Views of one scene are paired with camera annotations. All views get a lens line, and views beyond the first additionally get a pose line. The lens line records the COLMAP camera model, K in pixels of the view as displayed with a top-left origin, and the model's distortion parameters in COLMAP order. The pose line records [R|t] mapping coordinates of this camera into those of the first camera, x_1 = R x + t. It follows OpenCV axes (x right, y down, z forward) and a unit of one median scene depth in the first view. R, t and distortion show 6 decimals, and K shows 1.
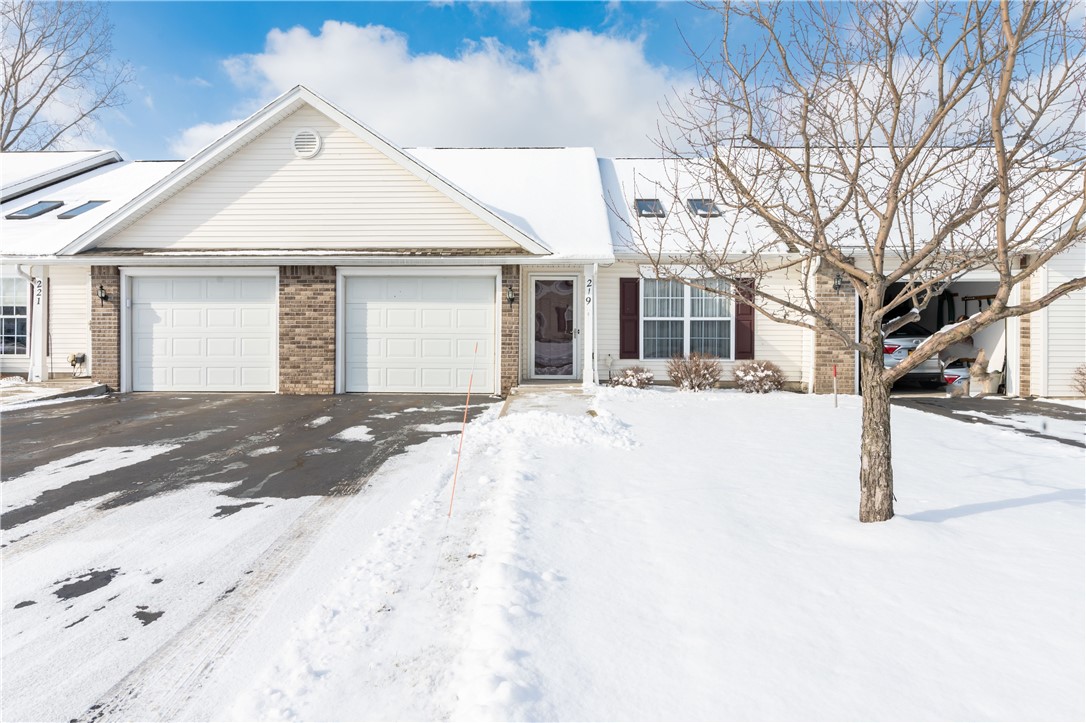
lens RADIAL K [[736.7, 0, 542.8], [0, 736.7, 356.0], [0, 0, 1]] dist [-0.010012, -0.002988]
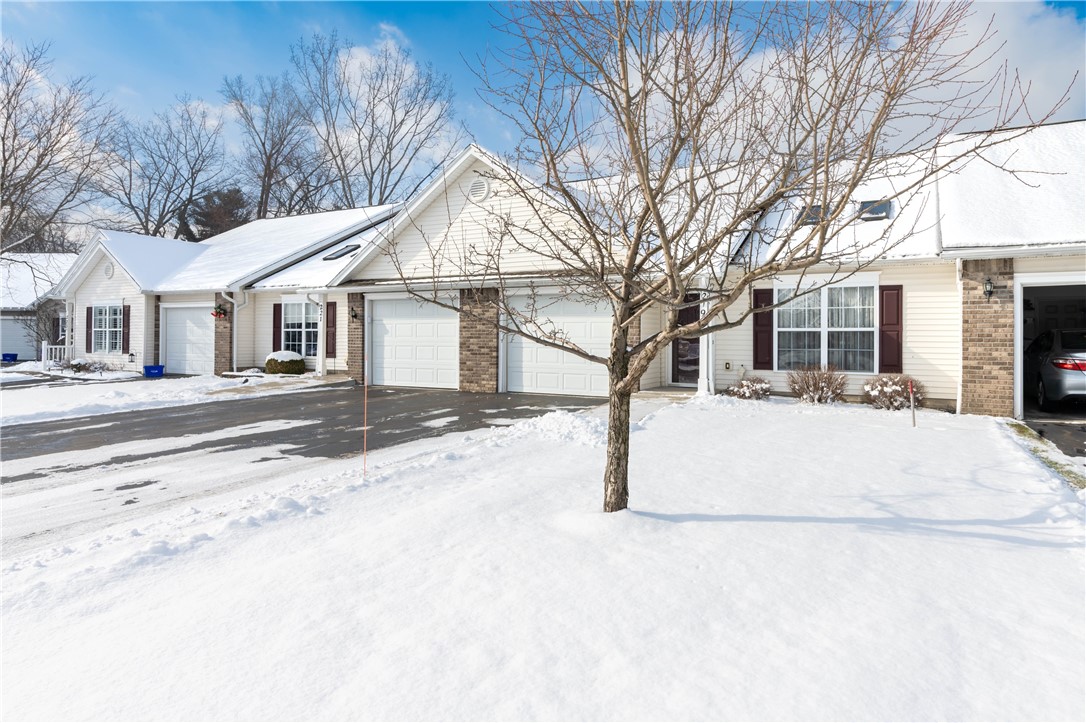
lens RADIAL K [[736.7, 0, 544.4], [0, 736.7, 362.3], [0, 0, 1]] dist [-0.010012, -0.002988]
pose [[0.868695, 0.018307, -0.495010, 0.387026], [-0.018559, 0.999818, 0.004409, -0.005335], [0.495000, 0.005357, 0.868876, -0.021577]]
